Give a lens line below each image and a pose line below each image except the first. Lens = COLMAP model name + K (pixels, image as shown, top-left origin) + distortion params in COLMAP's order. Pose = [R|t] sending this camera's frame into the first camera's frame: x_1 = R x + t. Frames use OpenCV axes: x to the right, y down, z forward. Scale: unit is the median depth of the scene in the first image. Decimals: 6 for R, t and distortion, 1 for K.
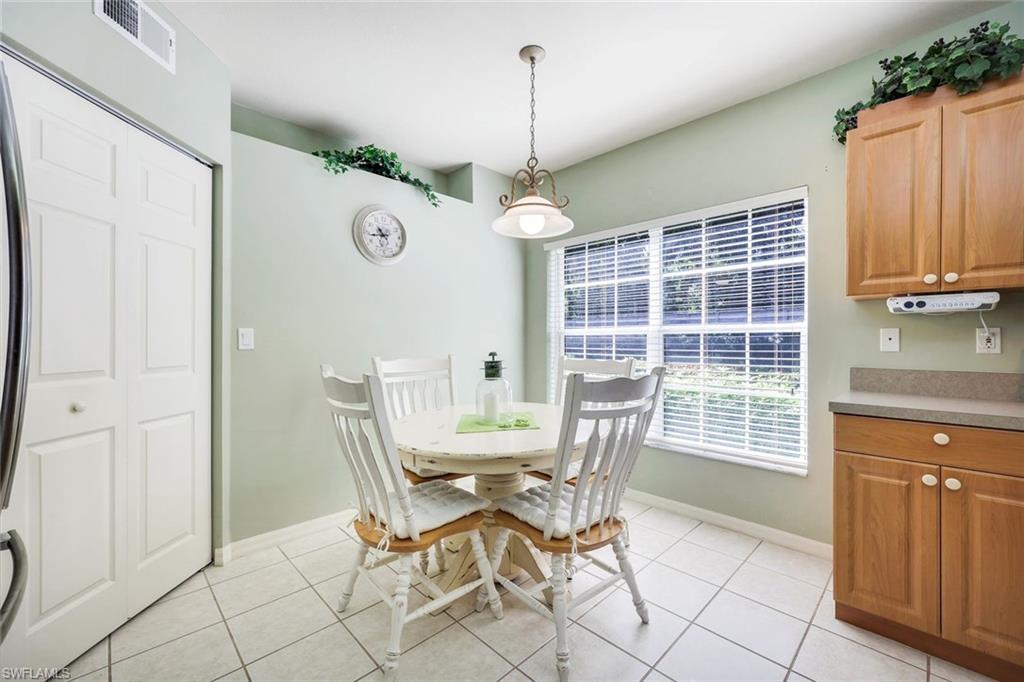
lens RADIAL K [[416.0, 0, 514.1], [0, 416.0, 339.7], [0, 0, 1]] dist [0.004114, 0.000642]
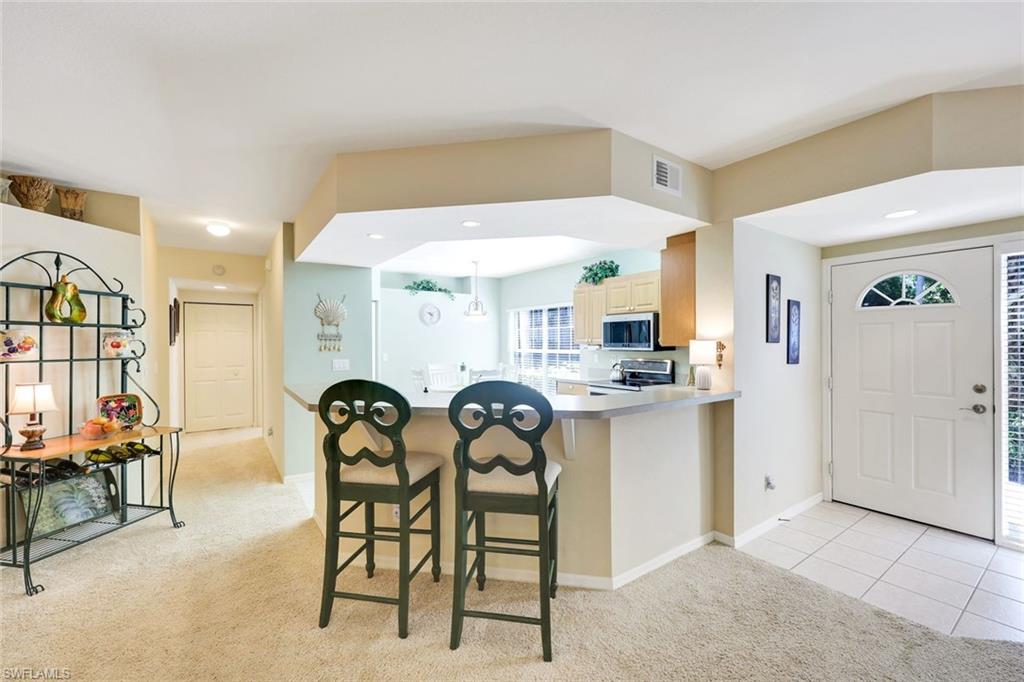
lens RADIAL K [[416.0, 0, 509.4], [0, 416.0, 341.4], [0, 0, 1]] dist [0.004114, 0.000642]
pose [[0.984981, -0.005499, -0.172578, 0.635786], [0.005399, 0.999985, -0.001048, -0.093794], [0.172581, 0.000101, 0.984995, -1.520496]]
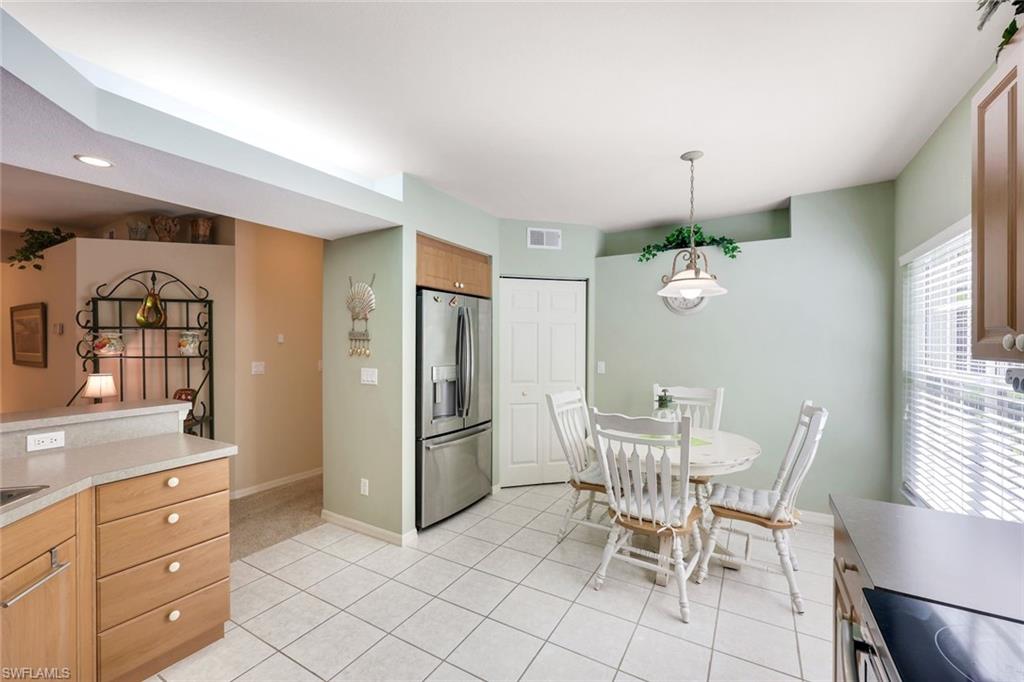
lens RADIAL K [[416.0, 0, 511.5], [0, 416.0, 344.8], [0, 0, 1]] dist [0.004114, 0.000642]
pose [[0.254391, 0.002614, -0.967098, 0.906373], [-0.000273, 0.999997, 0.002631, -0.094983], [0.967101, -0.000405, 0.254391, 0.132052]]
